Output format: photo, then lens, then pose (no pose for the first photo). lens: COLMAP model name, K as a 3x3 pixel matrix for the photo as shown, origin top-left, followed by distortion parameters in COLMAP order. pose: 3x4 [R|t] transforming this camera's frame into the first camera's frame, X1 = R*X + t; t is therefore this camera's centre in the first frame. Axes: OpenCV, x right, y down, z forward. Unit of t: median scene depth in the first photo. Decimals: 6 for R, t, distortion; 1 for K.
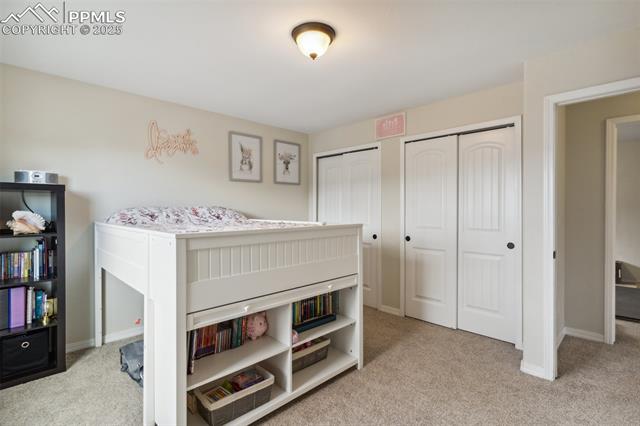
lens RADIAL K [[307.6, 0, 317.7], [0, 307.6, 212.1], [0, 0, 1]] dist [0.001858, -0.000240]
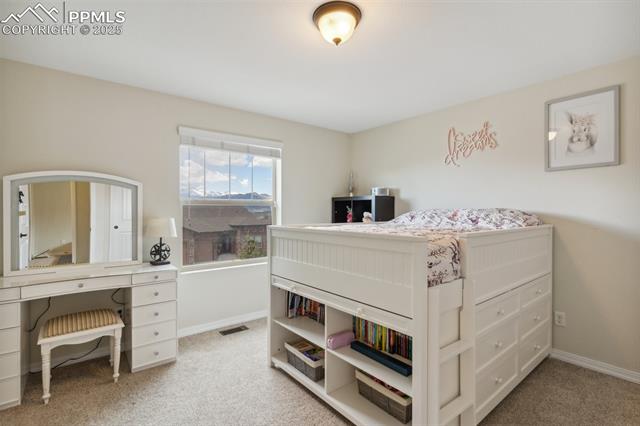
lens RADIAL K [[307.6, 0, 318.3], [0, 307.6, 210.4], [0, 0, 1]] dist [0.001858, -0.000240]
pose [[-0.100542, -0.001556, -0.994932, 0.483376], [-0.012333, 0.999924, -0.000317, -0.006393], [0.994856, 0.012238, -0.100554, 0.563584]]
